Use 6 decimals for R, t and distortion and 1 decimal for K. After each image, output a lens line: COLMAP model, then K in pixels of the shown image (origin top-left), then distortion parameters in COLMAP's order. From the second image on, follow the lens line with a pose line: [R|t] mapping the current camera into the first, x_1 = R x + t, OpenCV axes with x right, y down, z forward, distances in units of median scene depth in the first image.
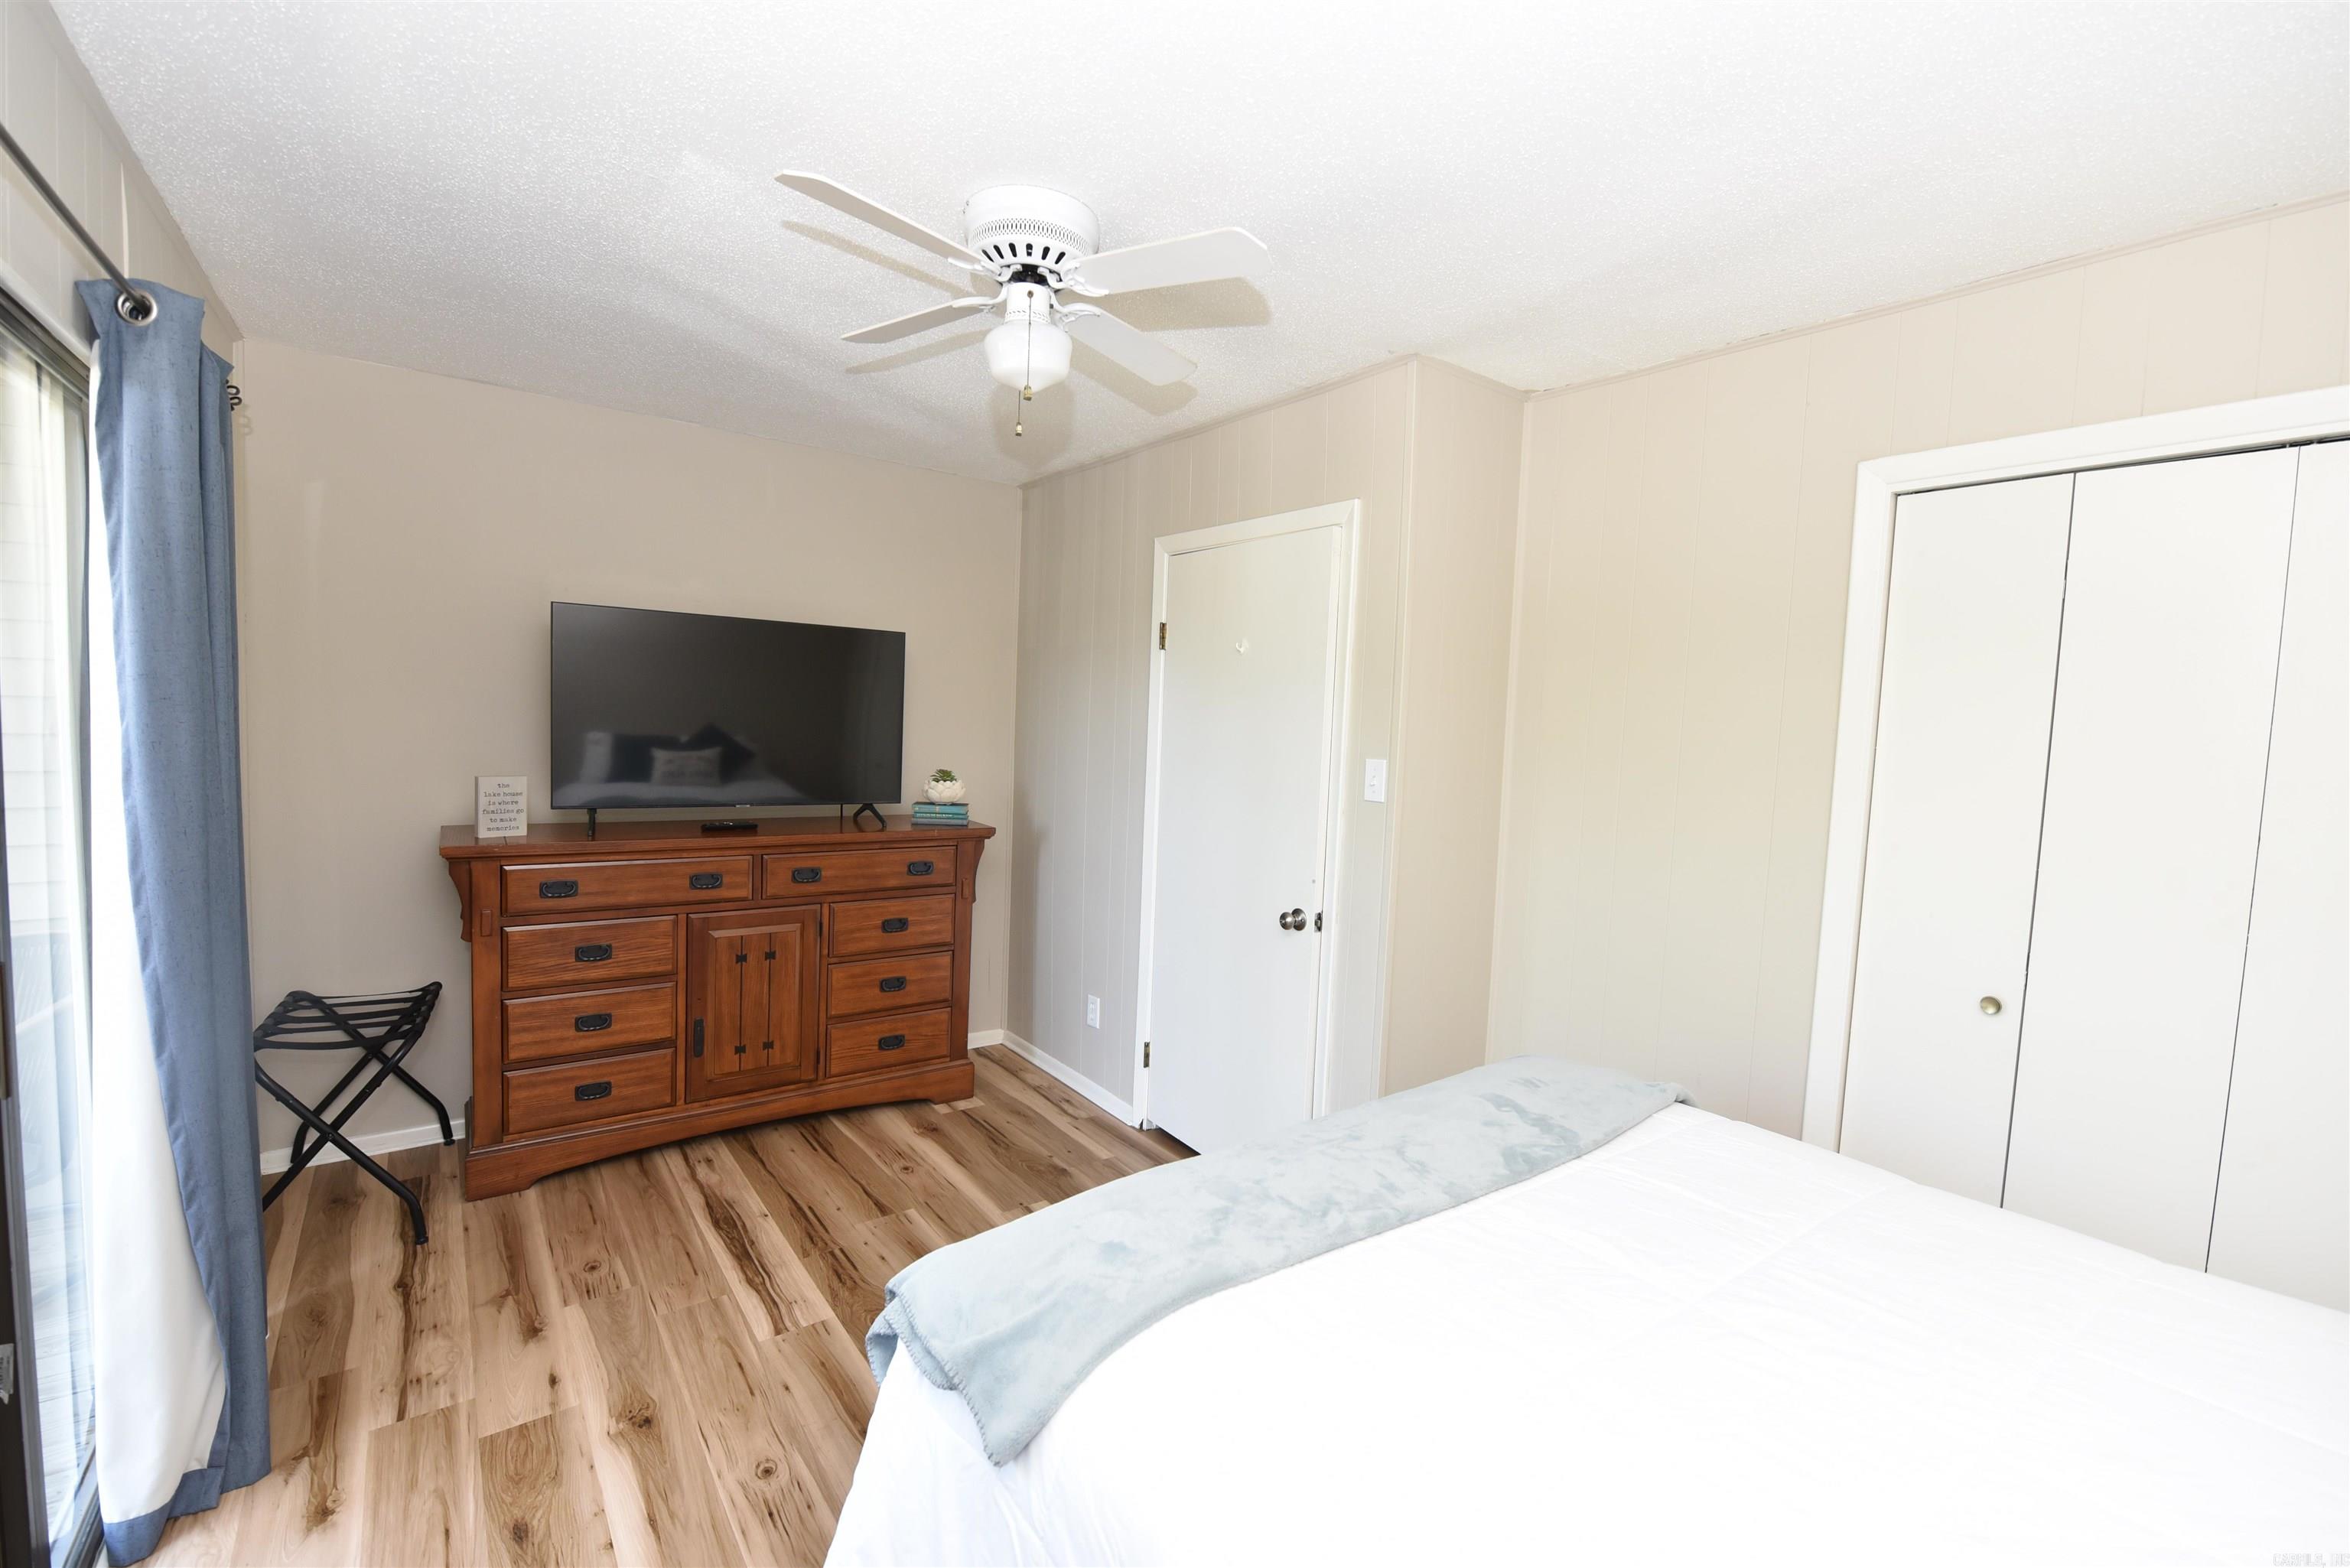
lens RADIAL K [[983.7, 0, 1183.3], [0, 983.7, 784.7], [0, 0, 1]] dist [-0.012250, -0.003468]
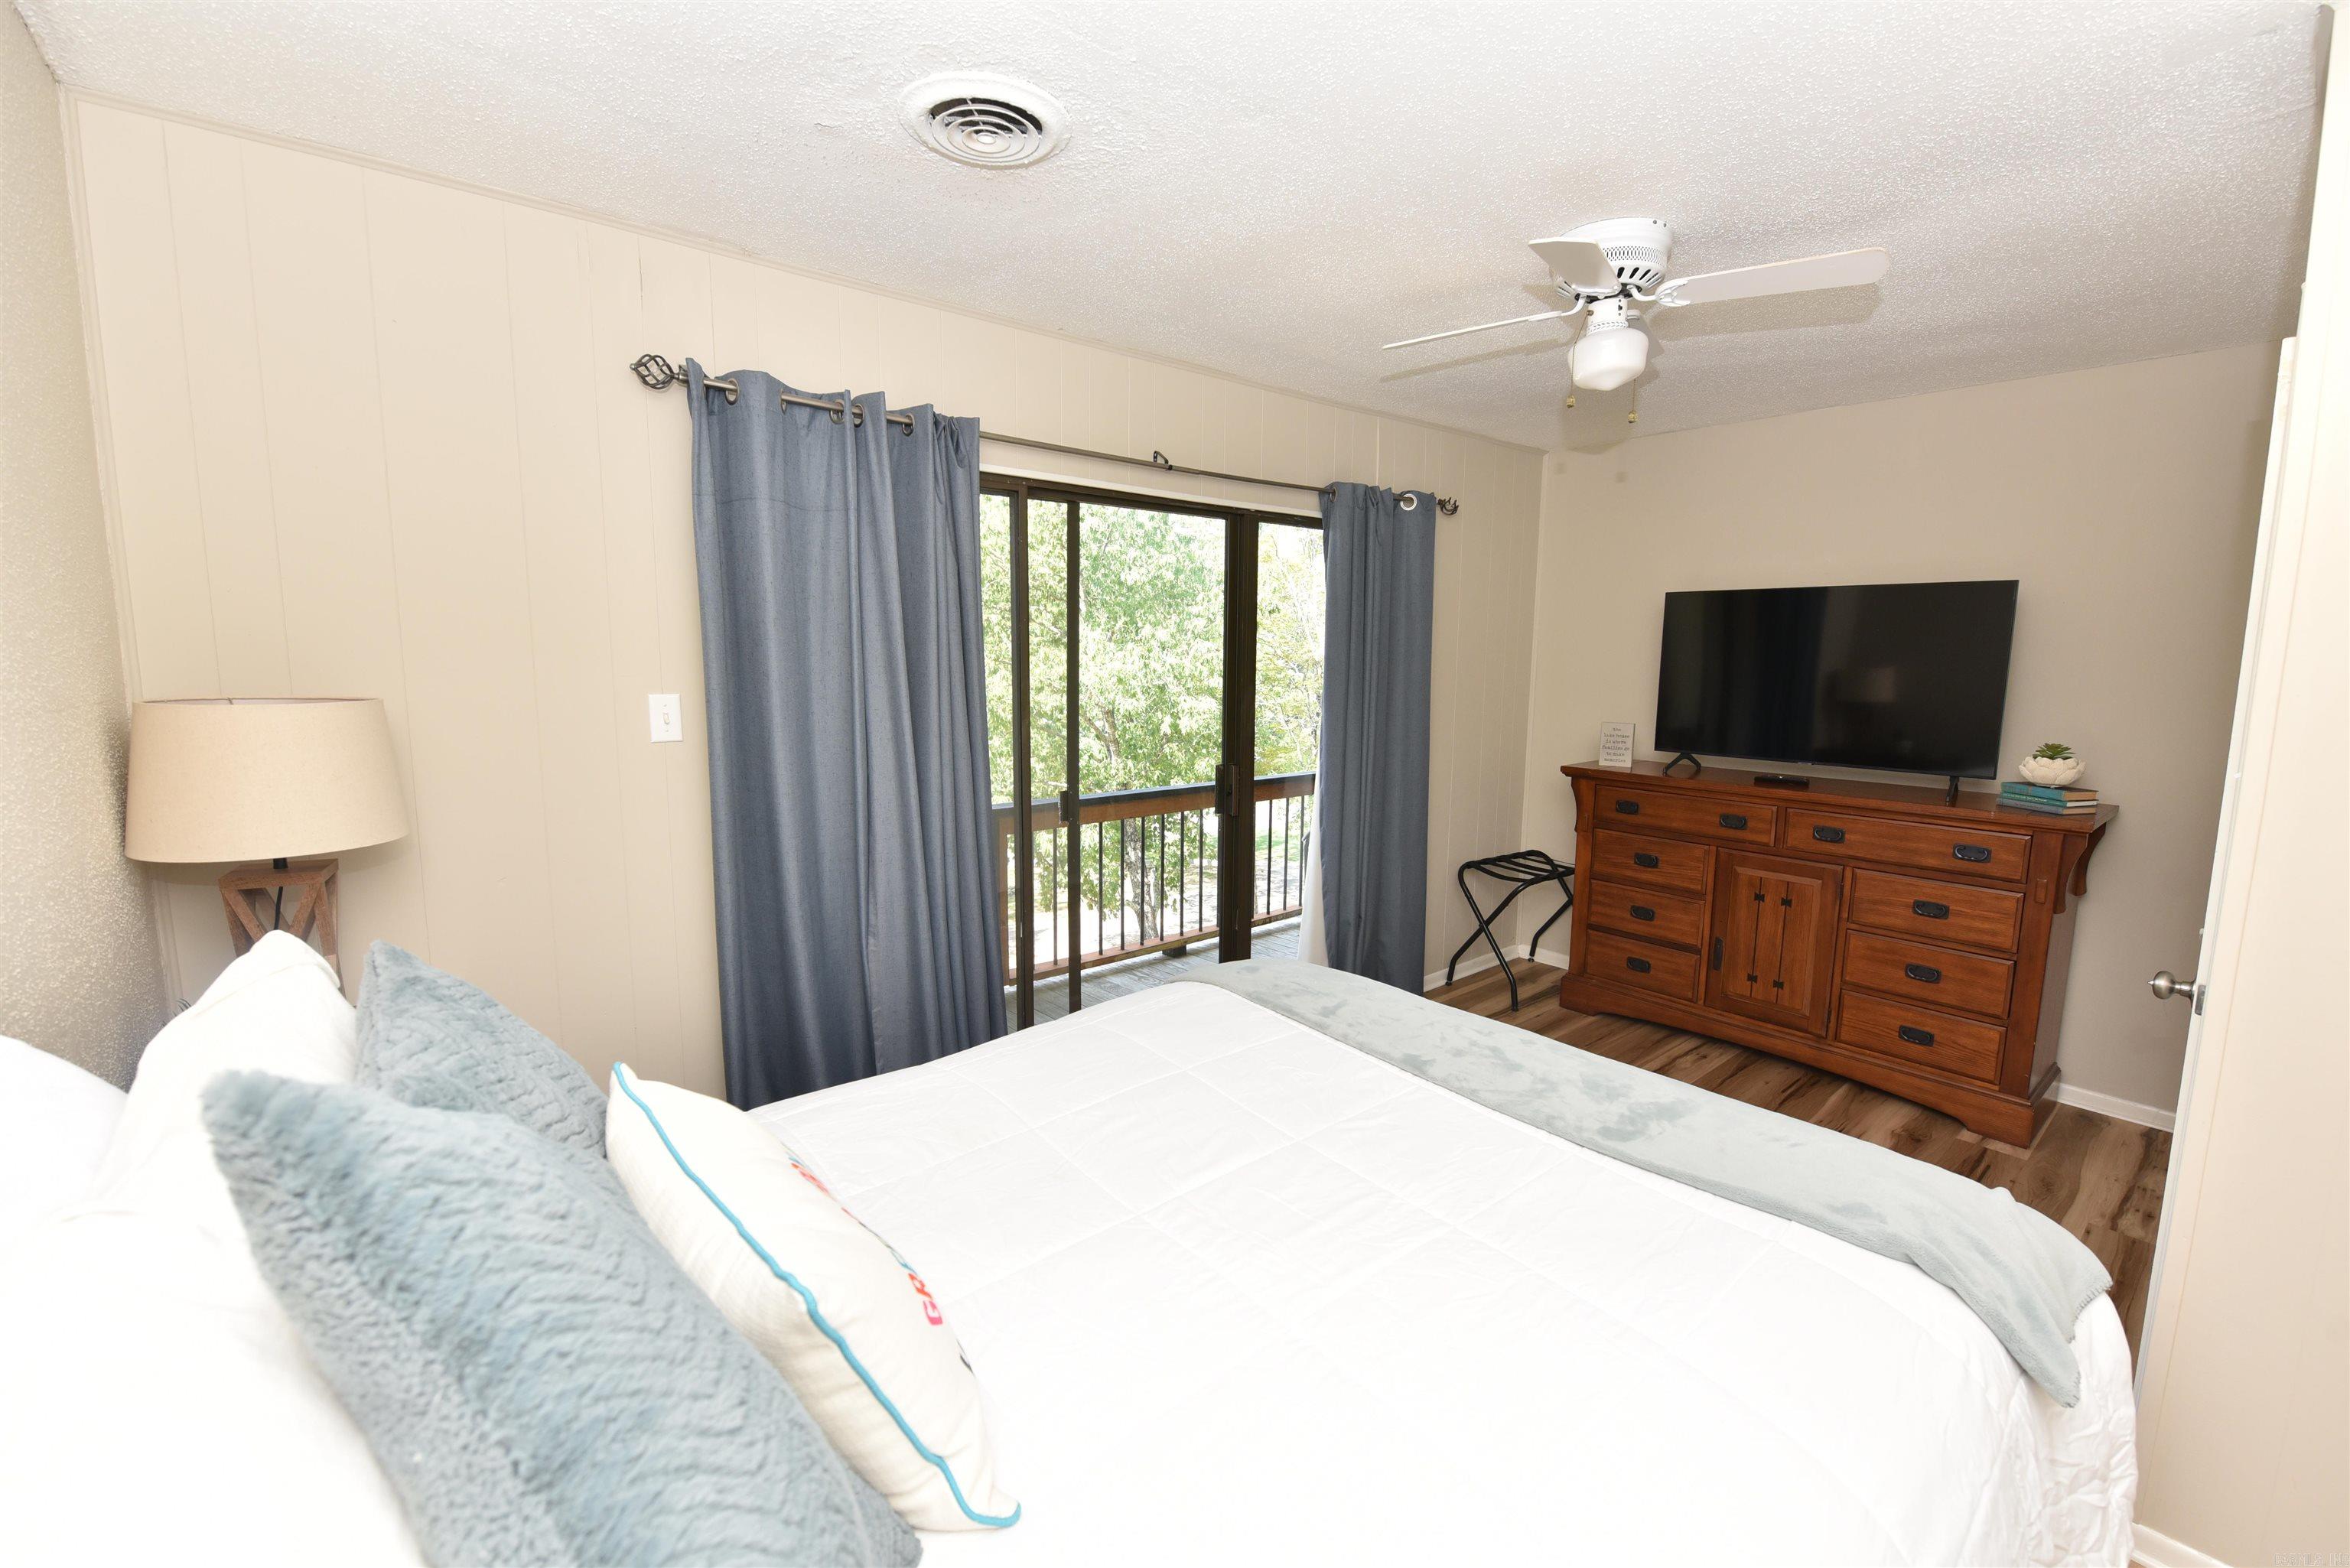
lens RADIAL K [[983.7, 0, 1183.3], [0, 983.7, 784.7], [0, 0, 1]] dist [-0.012250, -0.003468]
pose [[0.032906, 0.090550, -0.995348, 0.592629], [-0.075253, 0.993285, 0.087874, 0.001589], [0.996621, 0.072011, 0.039499, 0.280738]]
